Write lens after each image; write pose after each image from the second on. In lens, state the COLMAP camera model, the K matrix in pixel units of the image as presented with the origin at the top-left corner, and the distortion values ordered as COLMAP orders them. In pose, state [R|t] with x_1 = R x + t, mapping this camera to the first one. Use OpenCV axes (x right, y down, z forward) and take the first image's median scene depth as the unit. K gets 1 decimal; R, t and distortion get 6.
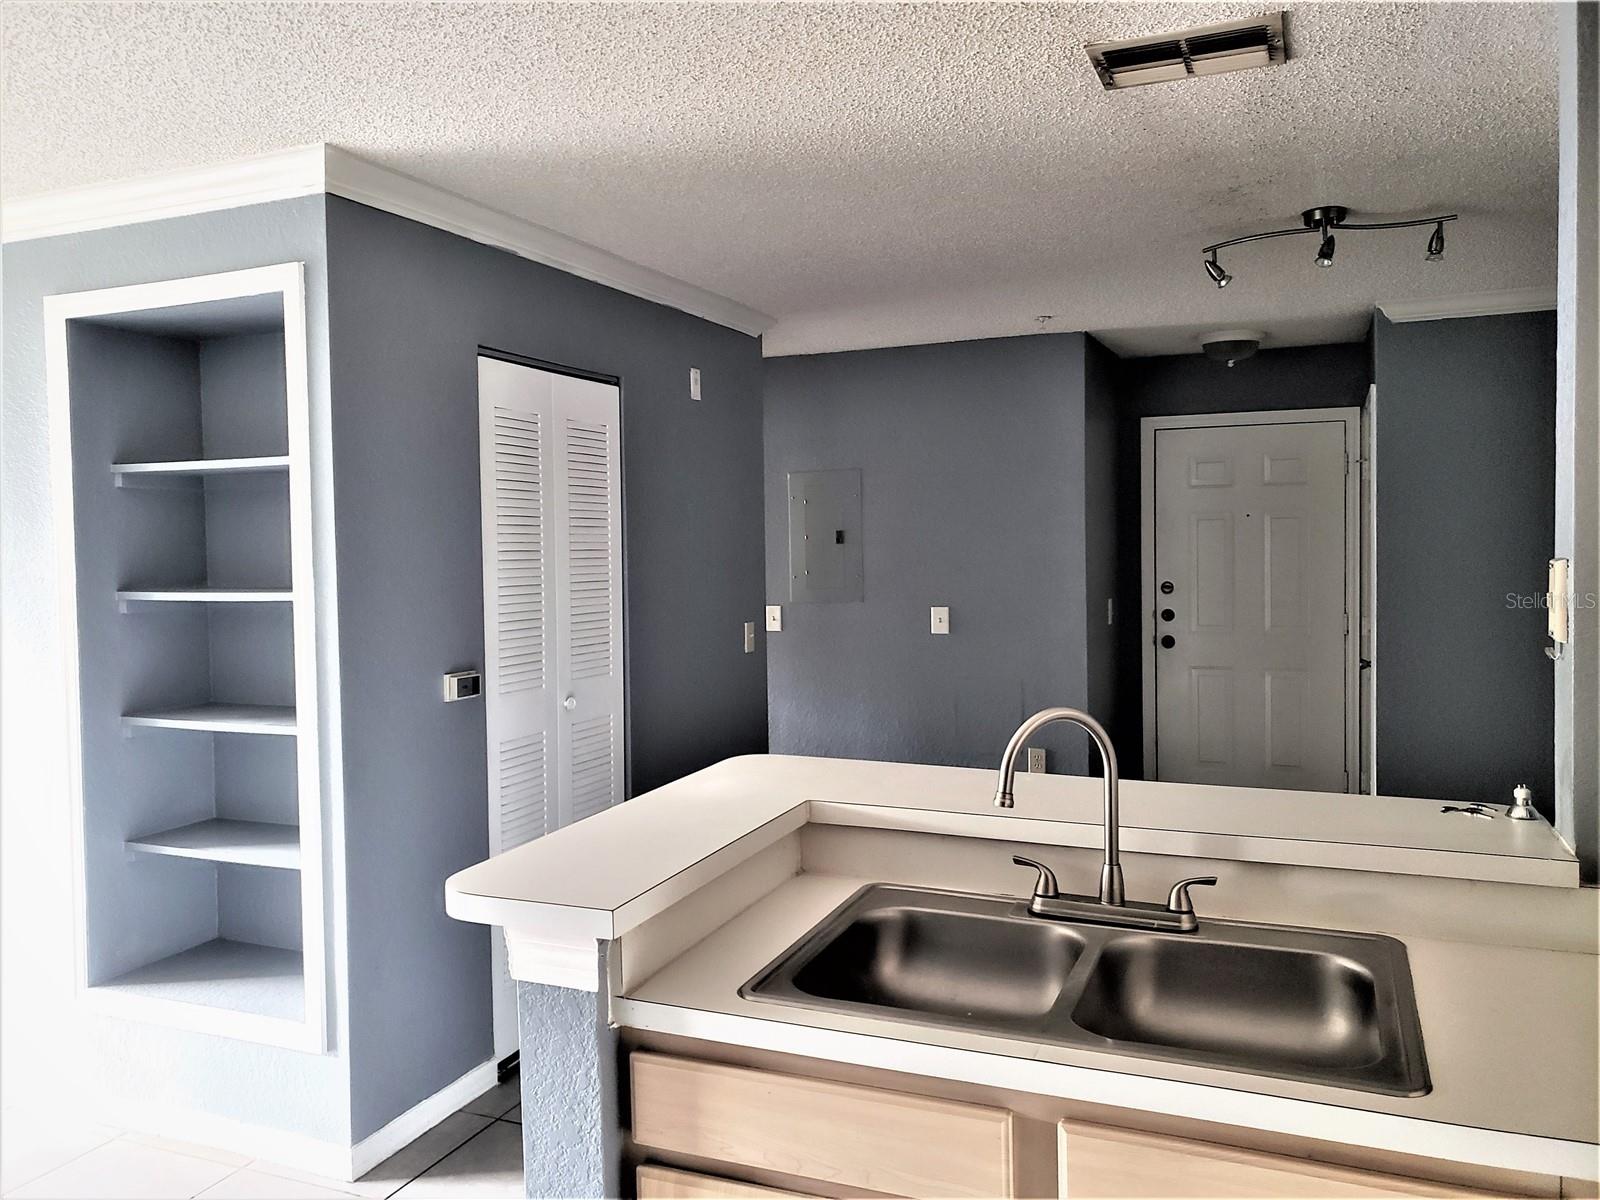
lens RADIAL K [[1224.7, 0, 787.6], [0, 1224.7, 593.9], [0, 0, 1]] dist [0.012978, 0.009276]
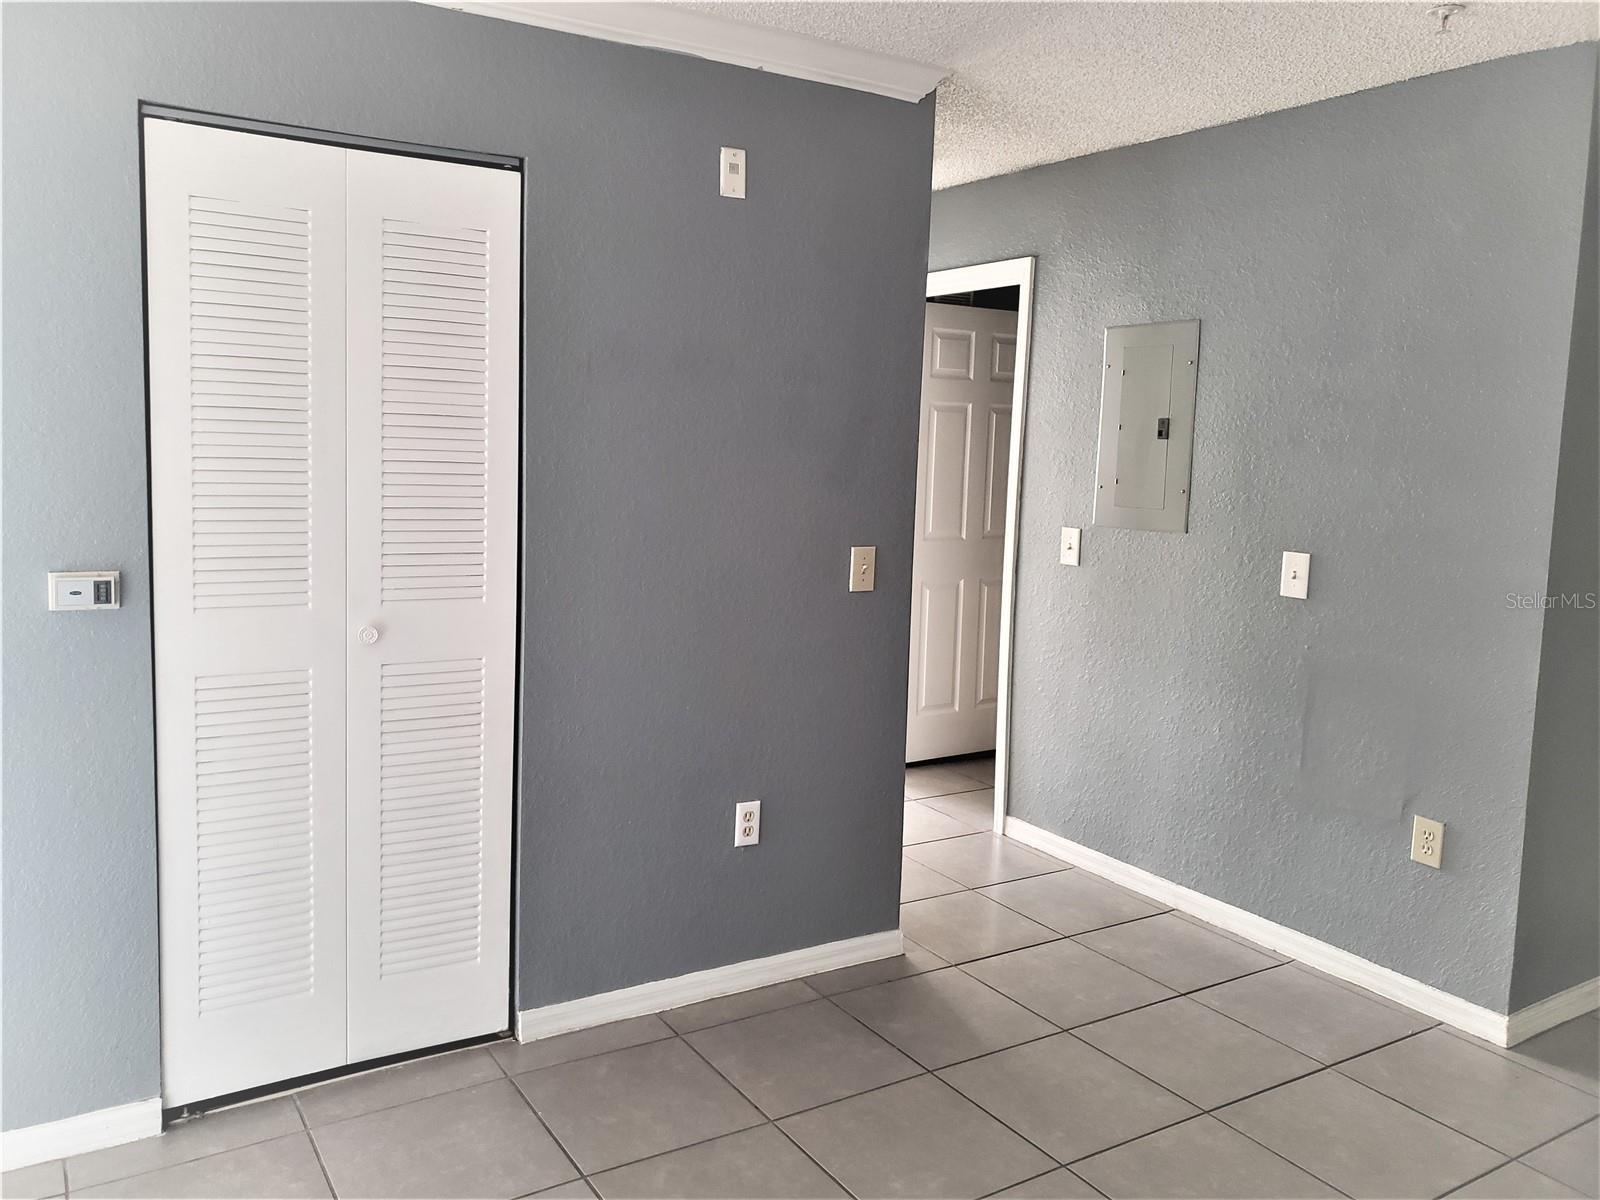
lens RADIAL K [[1230.5, 0, 752.1], [0, 1230.5, 571.8], [0, 0, 1]] dist [-0.044477, 0.047172]
pose [[0.809681, 0.105561, -0.577298, 0.396627], [-0.067311, 0.993903, 0.087333, -0.021262], [0.582997, -0.031853, 0.811850, 0.560906]]
